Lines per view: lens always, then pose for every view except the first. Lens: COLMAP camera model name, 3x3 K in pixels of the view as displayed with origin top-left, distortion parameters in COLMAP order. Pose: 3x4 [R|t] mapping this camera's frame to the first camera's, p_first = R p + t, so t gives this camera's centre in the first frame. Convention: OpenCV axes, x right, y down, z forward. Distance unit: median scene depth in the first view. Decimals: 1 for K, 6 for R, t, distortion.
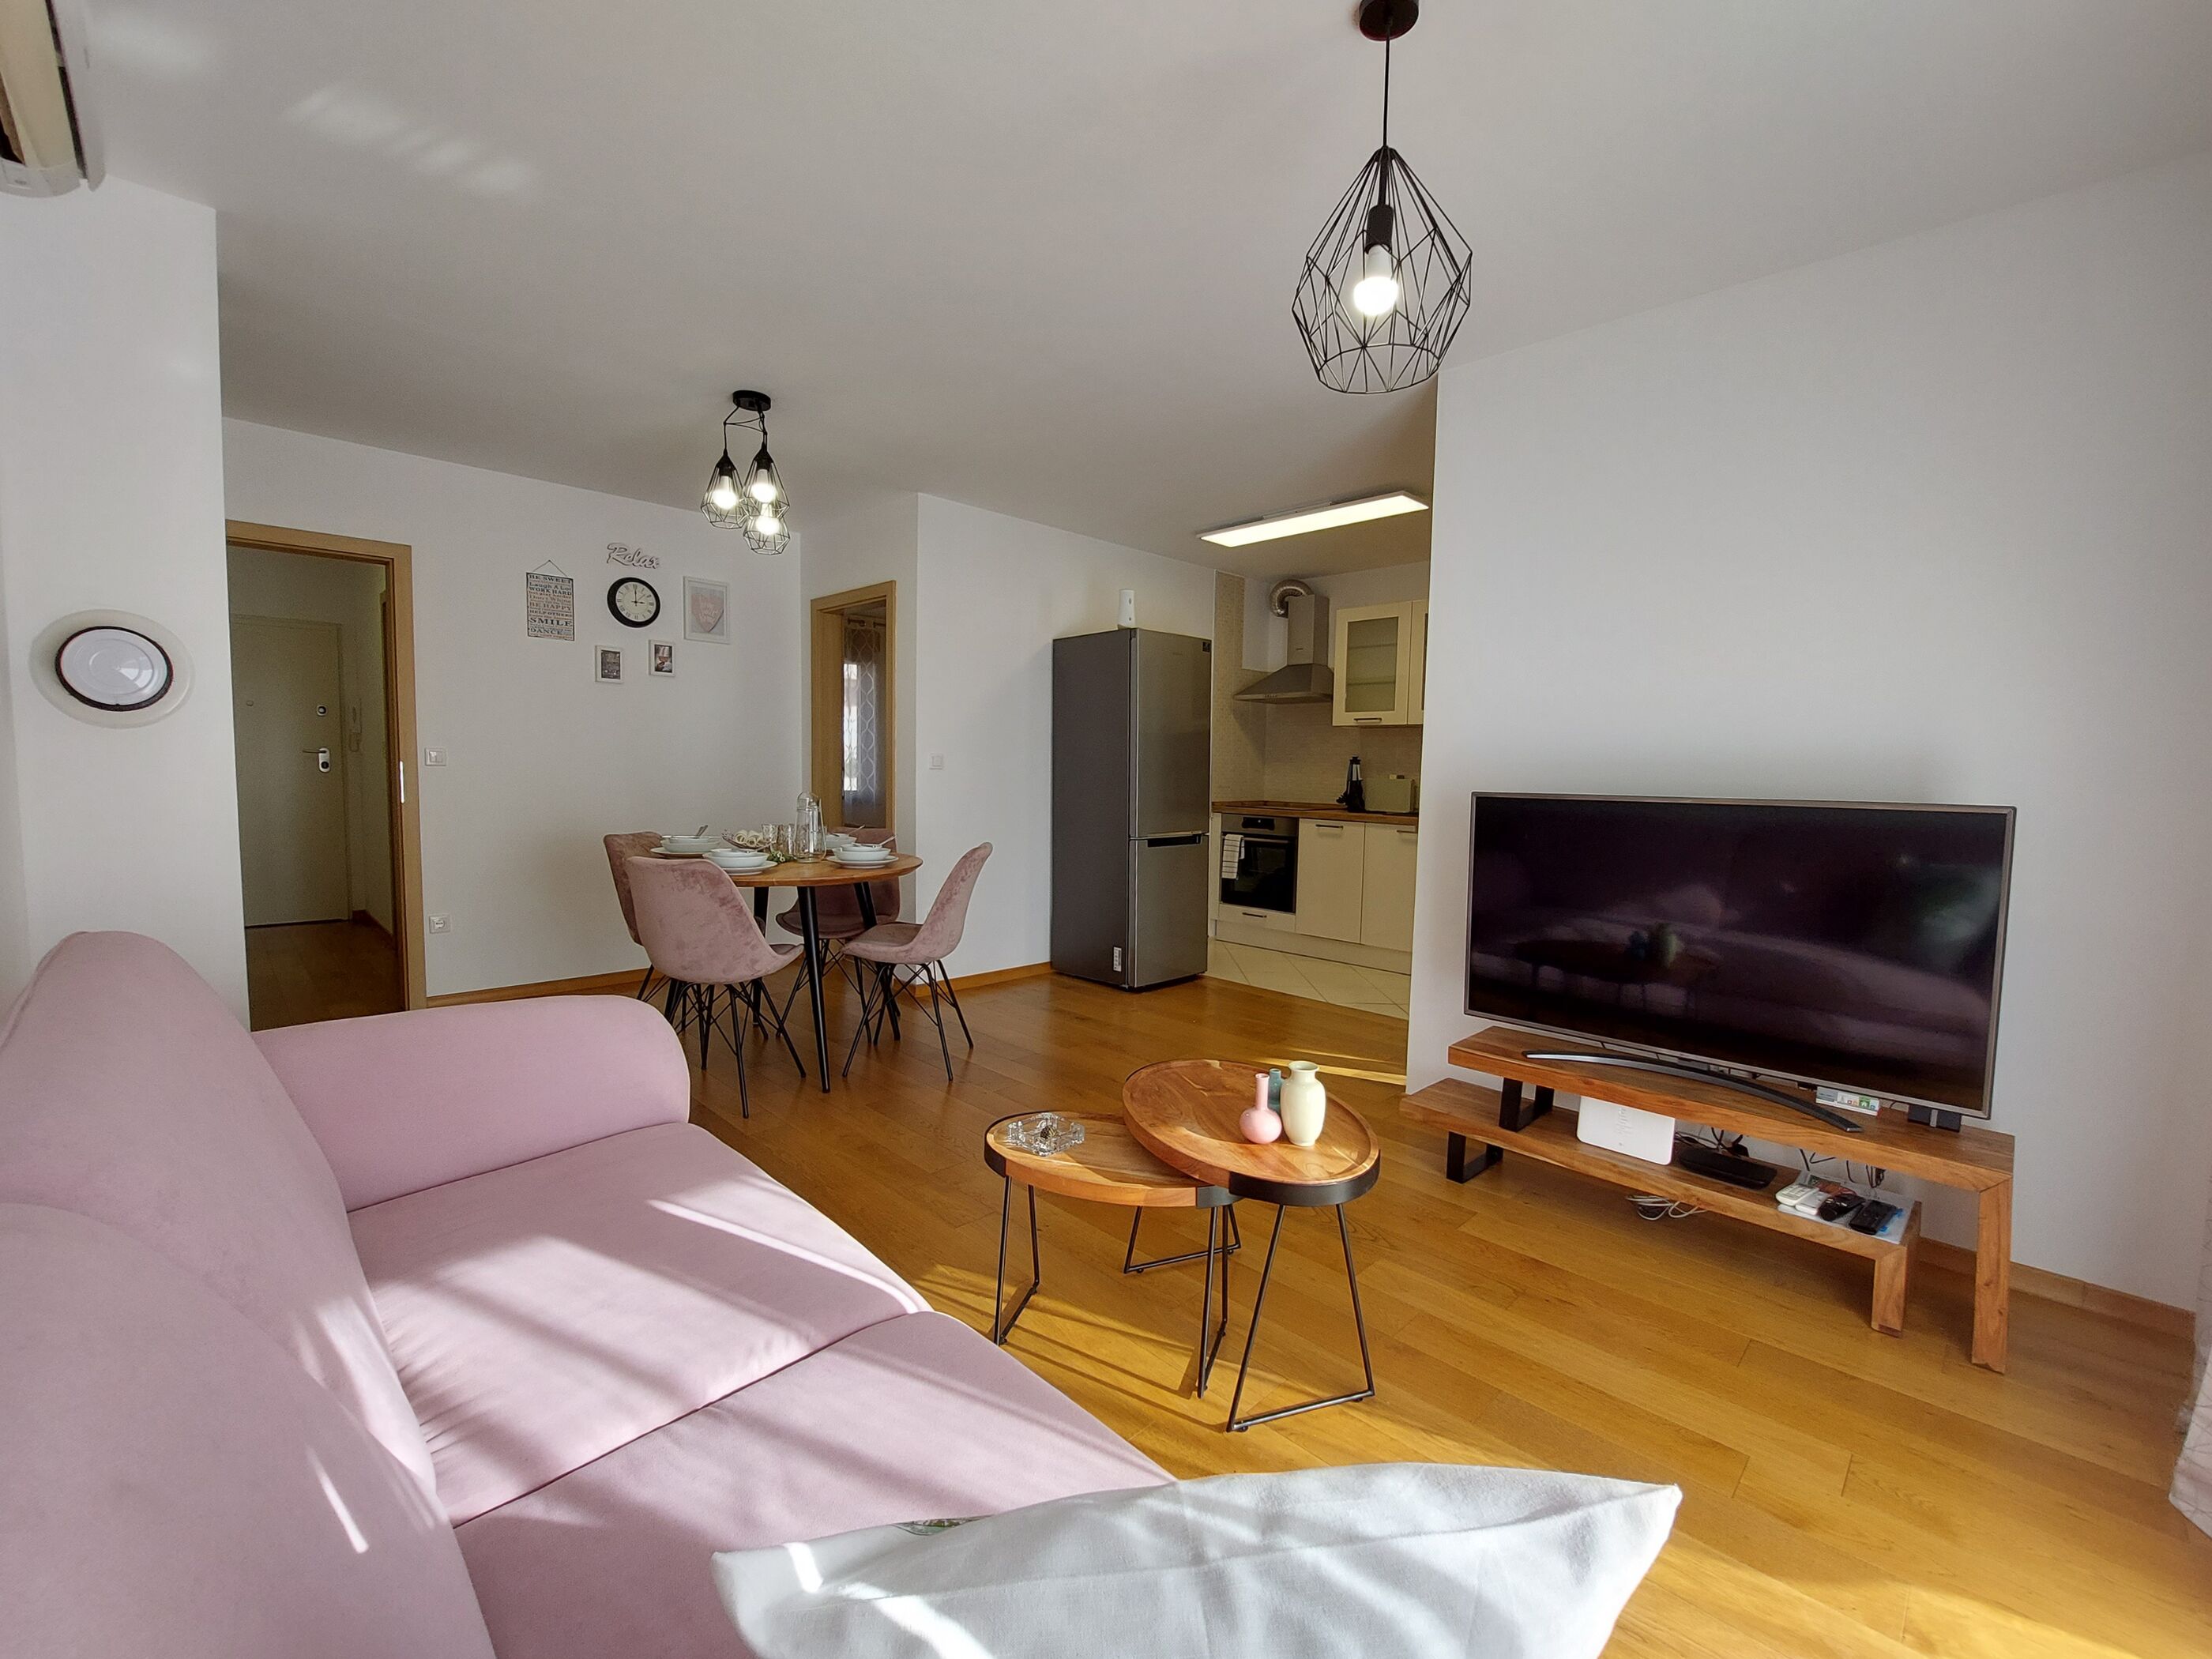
lens RADIAL K [[928.2, 0, 1093.5], [0, 928.2, 838.6], [0, 0, 1]] dist [-0.011500, -0.000235]
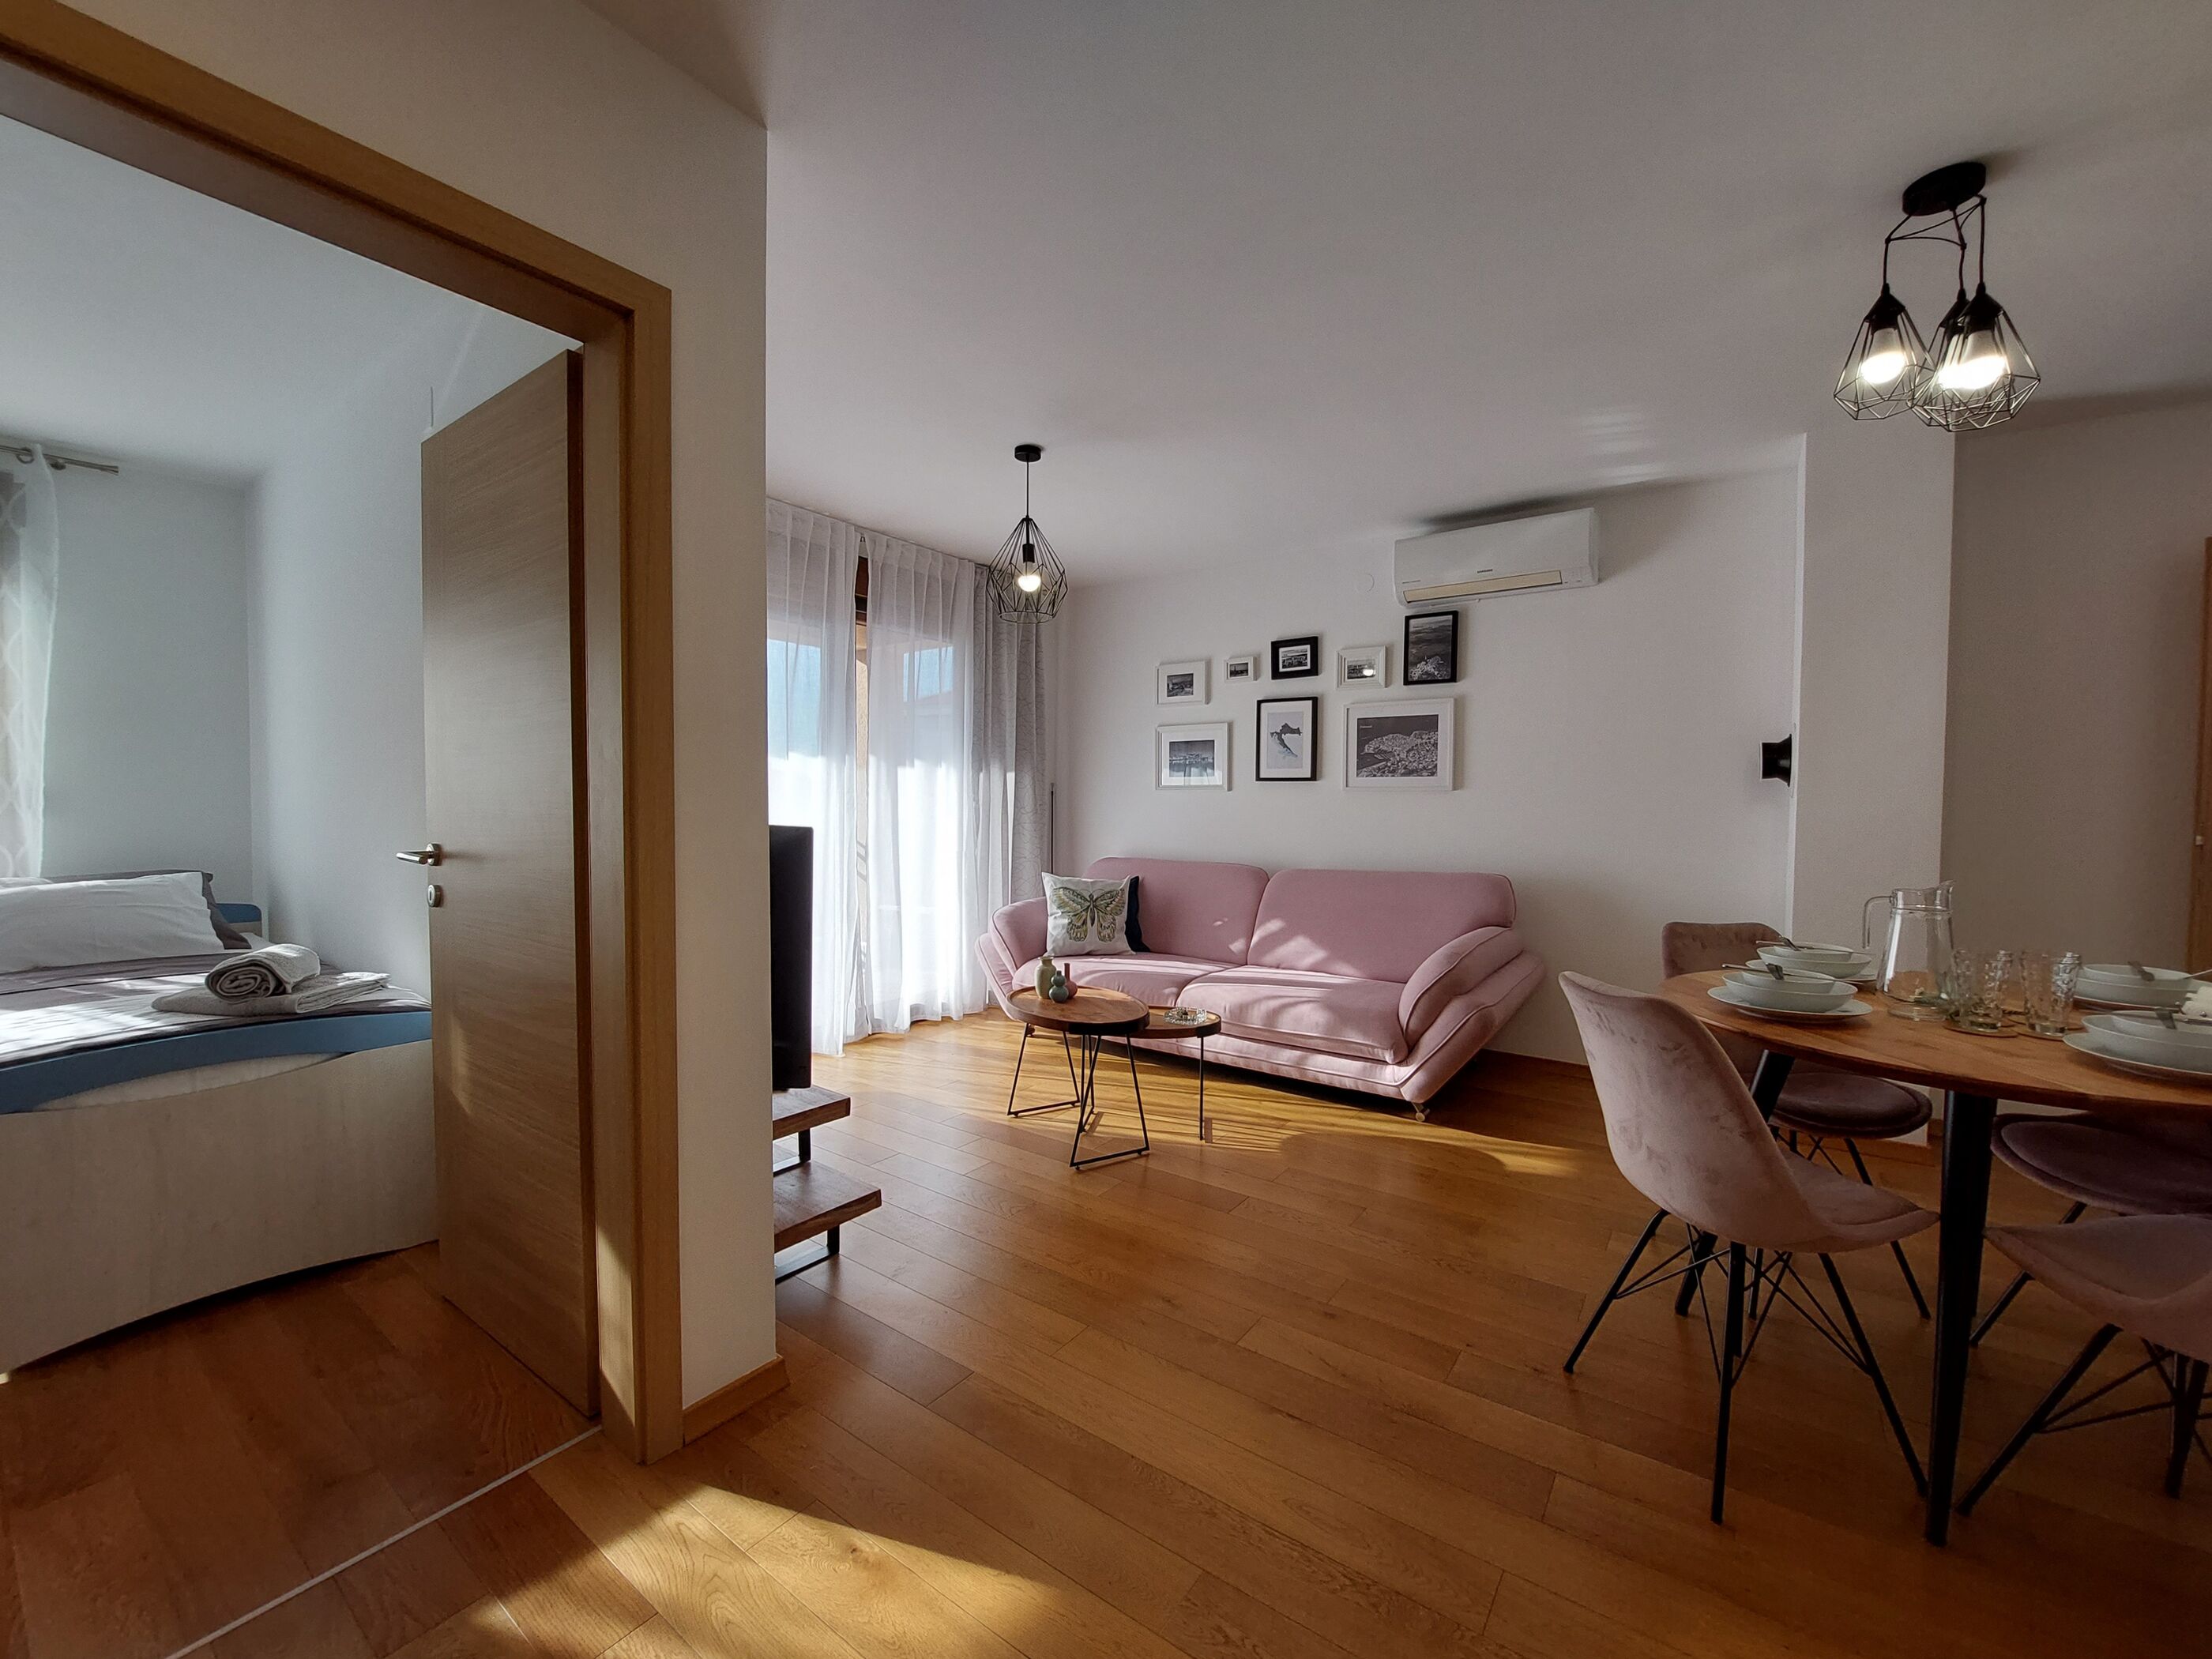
lens RADIAL K [[886.9, 0, 1107.2], [0, 886.9, 837.5], [0, 0, 1]] dist [-0.015660, -0.000319]
pose [[-0.984134, -0.018192, -0.176490, 0.133026], [-0.038310, 0.993053, 0.111261, -0.066665], [0.173240, 0.116257, -0.977994, 0.863898]]
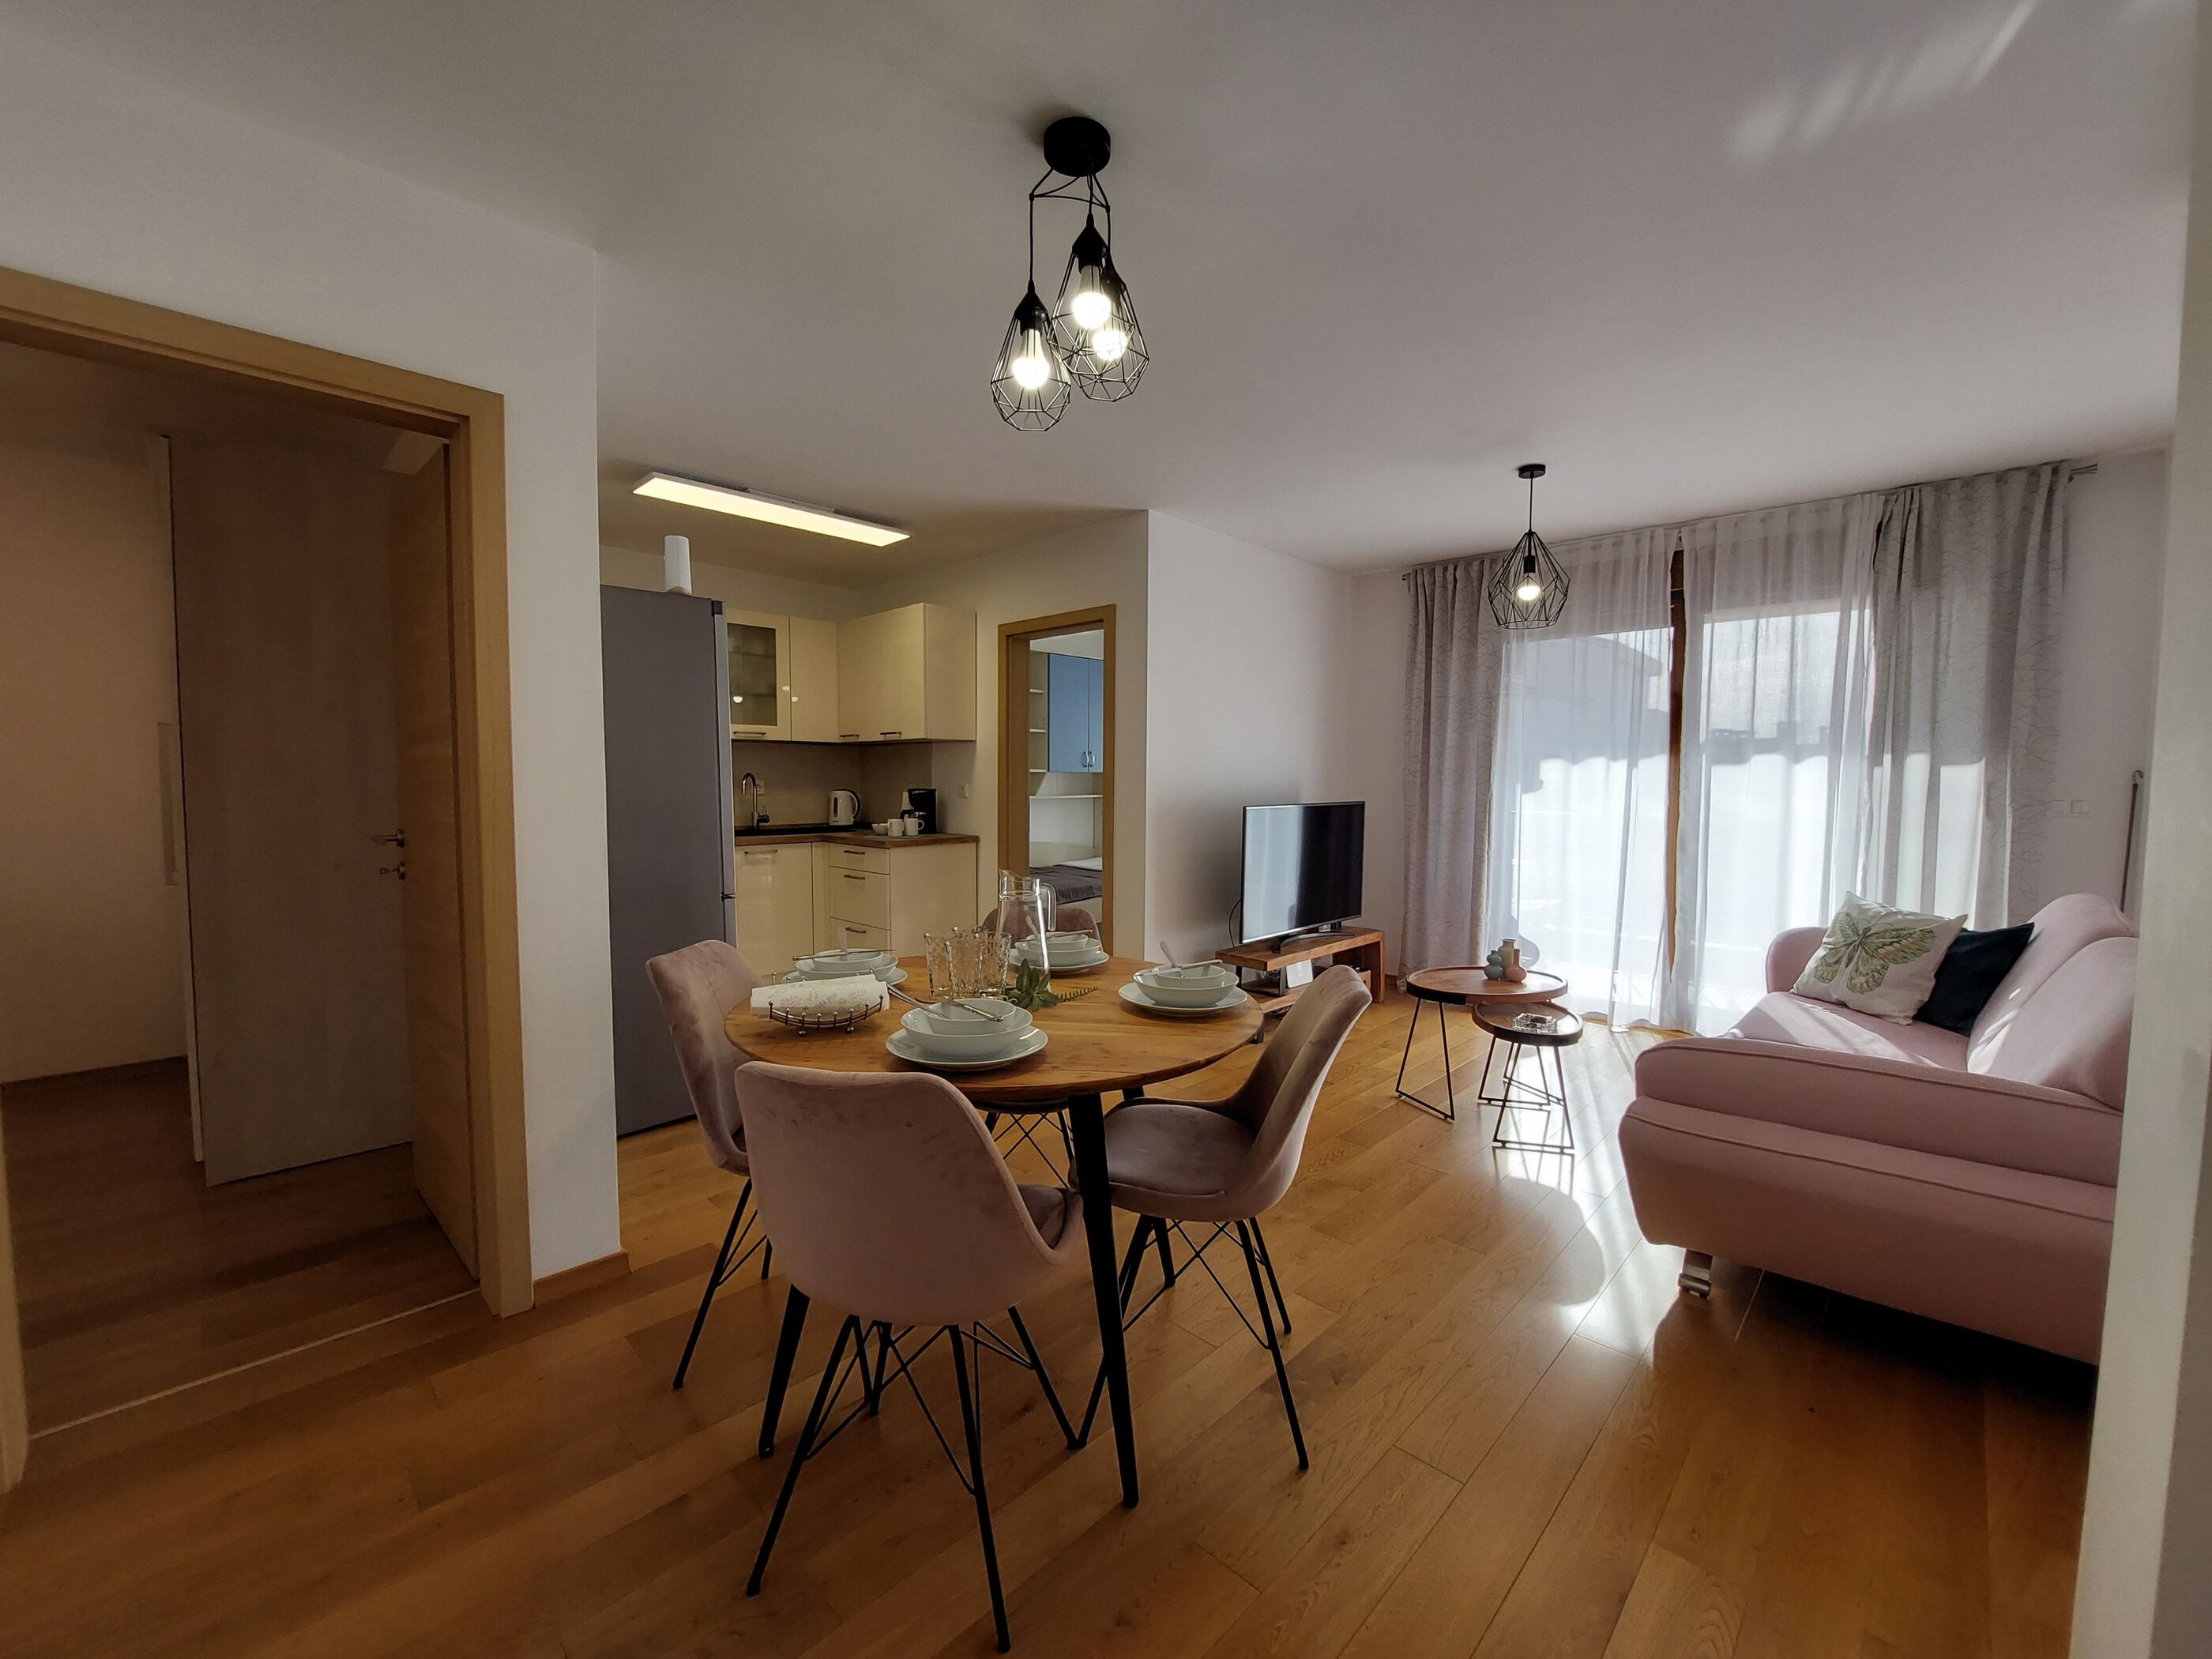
lens RADIAL K [[879.4, 0, 1101.0], [0, 879.4, 837.6], [0, 0, 1]] dist [-0.002306, -0.010709]
pose [[-0.026265, -0.085630, 0.995981, -0.528318], [0.070918, 0.993655, 0.087300, -0.069792], [-0.997136, 0.072926, -0.020026, 0.599192]]
